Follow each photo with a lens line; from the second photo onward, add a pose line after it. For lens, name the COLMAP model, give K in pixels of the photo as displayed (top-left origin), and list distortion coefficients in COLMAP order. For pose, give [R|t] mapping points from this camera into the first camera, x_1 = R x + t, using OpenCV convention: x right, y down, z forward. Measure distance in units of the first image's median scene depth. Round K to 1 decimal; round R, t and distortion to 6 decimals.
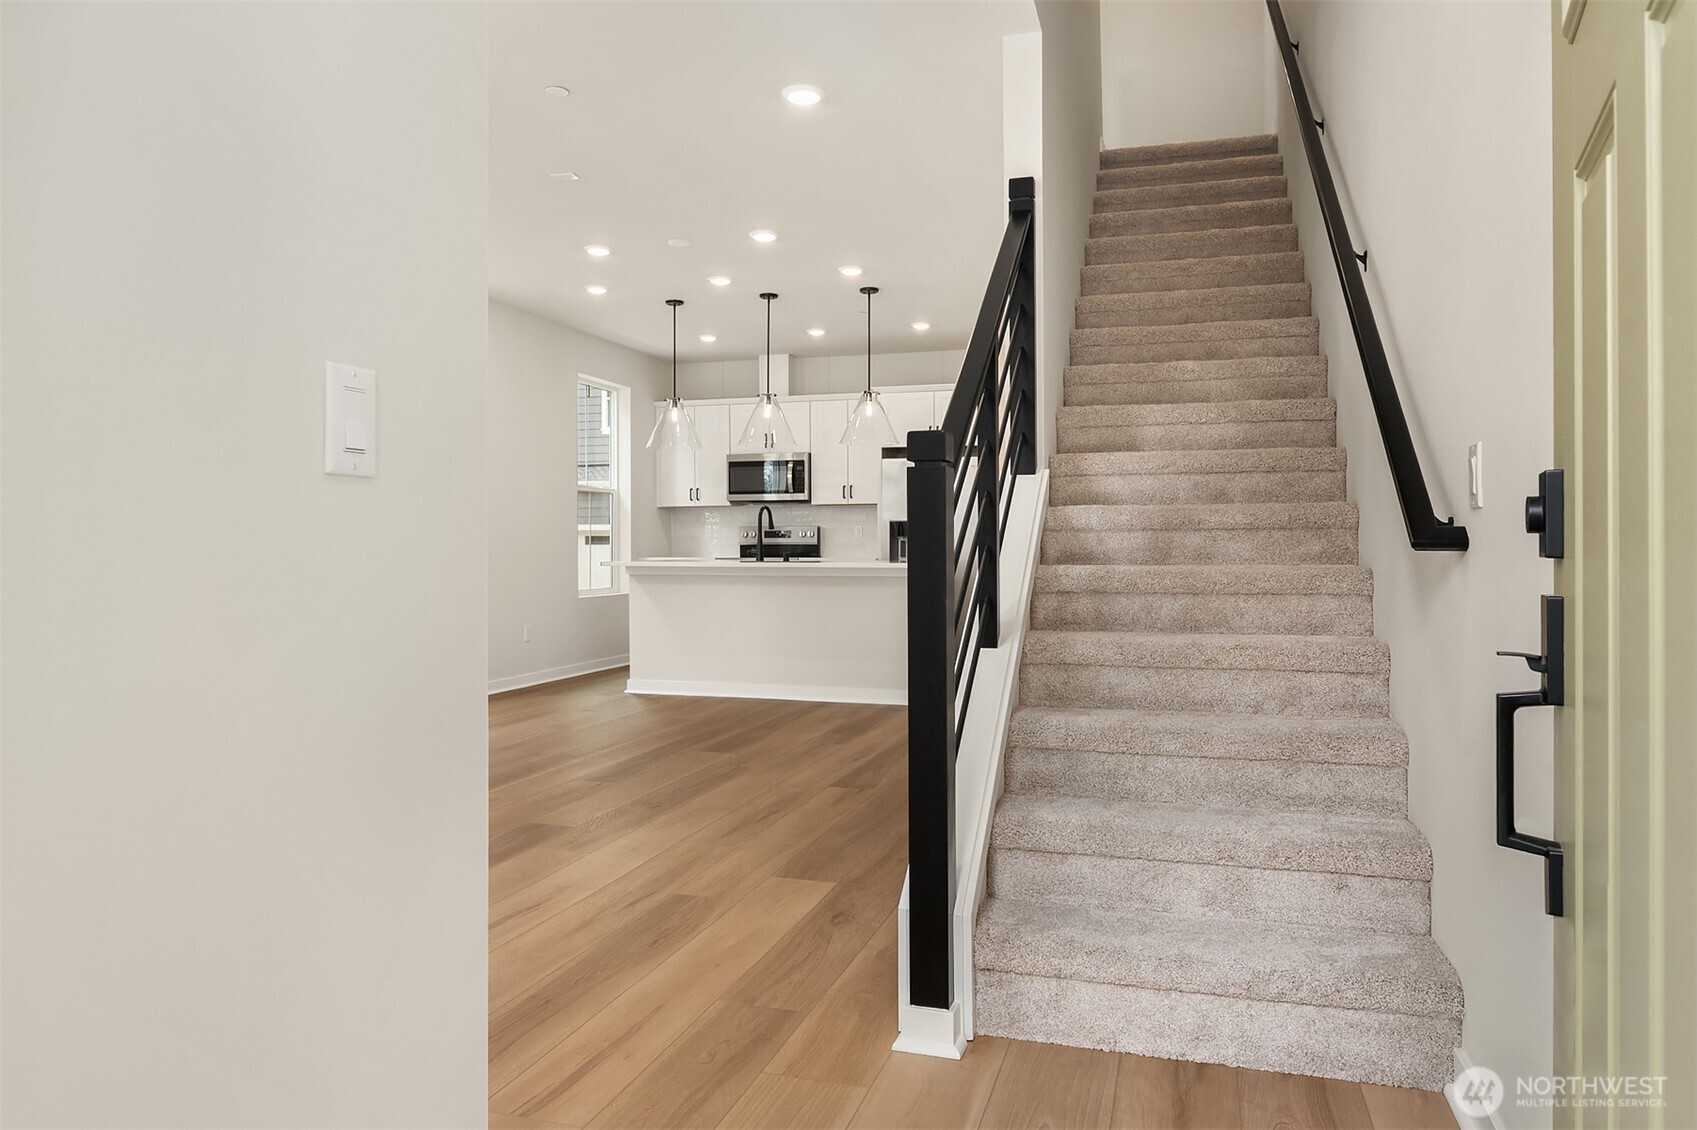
lens RADIAL K [[1109.5, 0, 853.9], [0, 1109.5, 538.4], [0, 0, 1]] dist [0.002950, 0.001330]
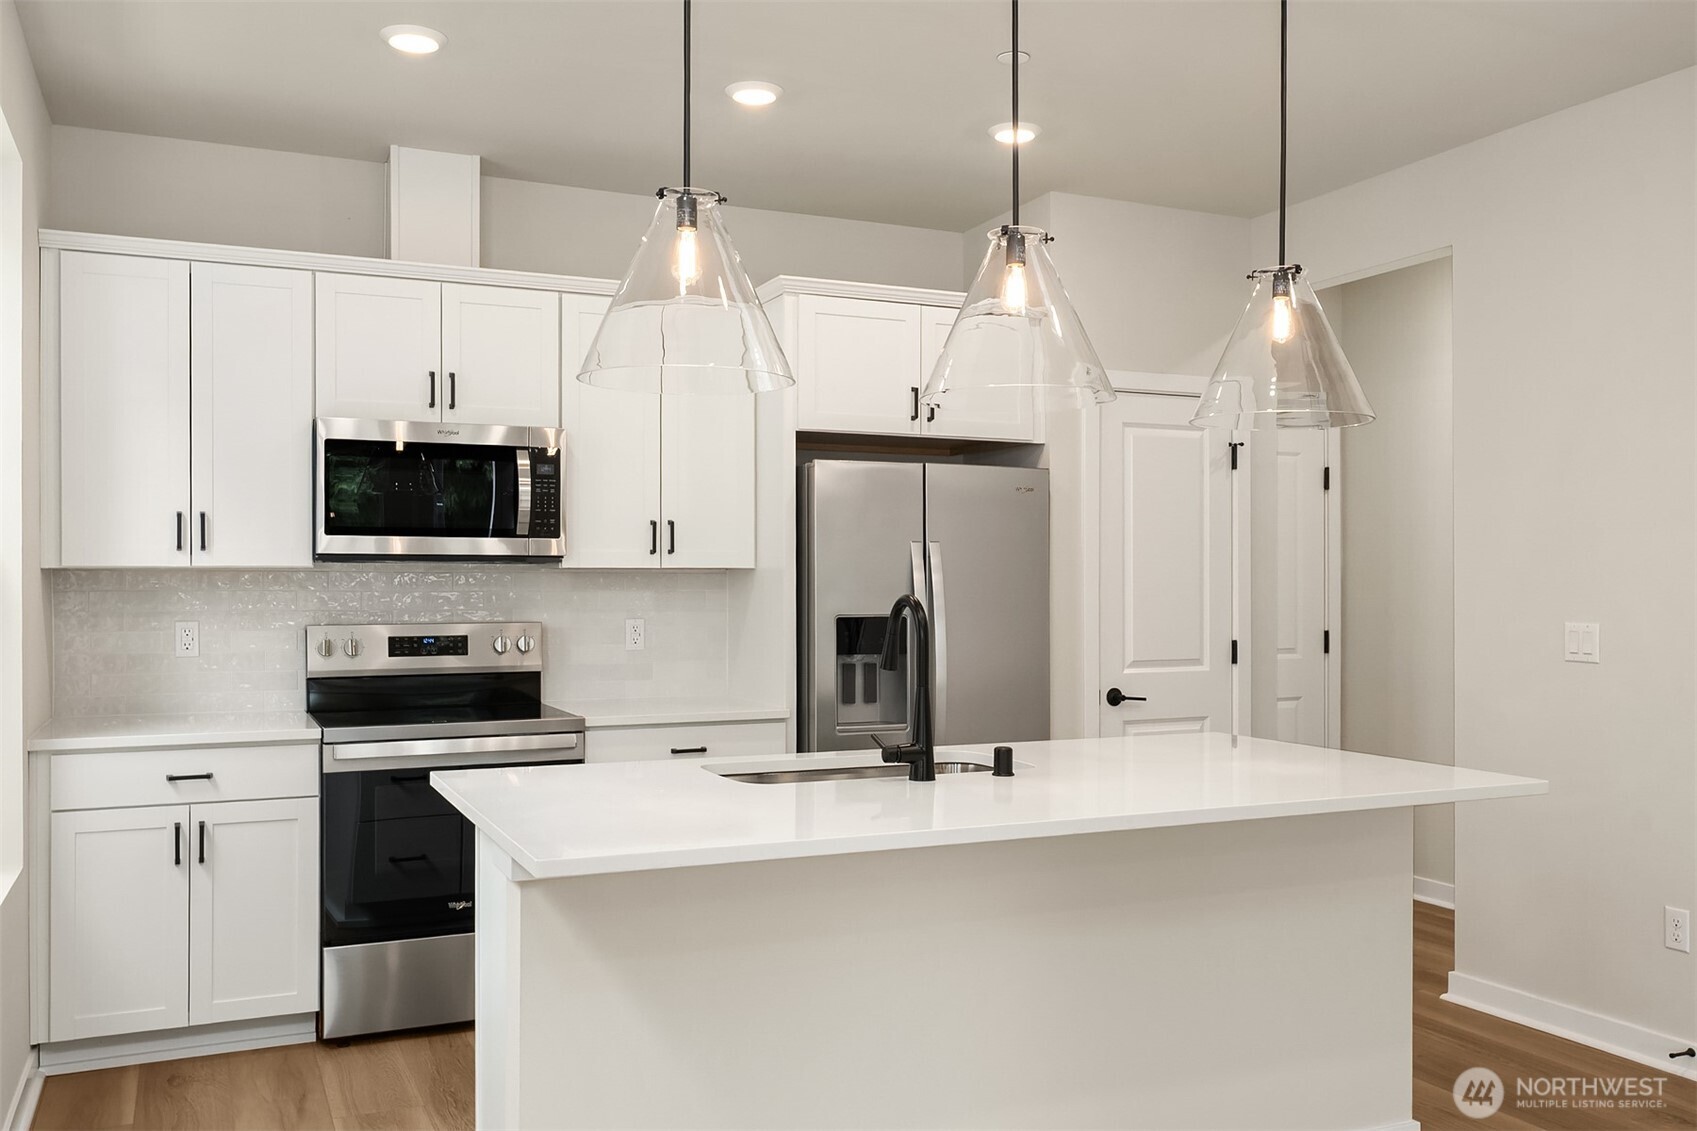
lens RADIAL K [[1439.3, 0, 852.2], [0, 1439.3, 574.3], [0, 0, 1]] dist [-0.002039, -0.005464]
pose [[0.753144, 0.008802, 0.657797, -0.280451], [-0.003616, 0.999951, -0.009241, -0.024192], [-0.657846, 0.004582, 0.753139, 0.563224]]
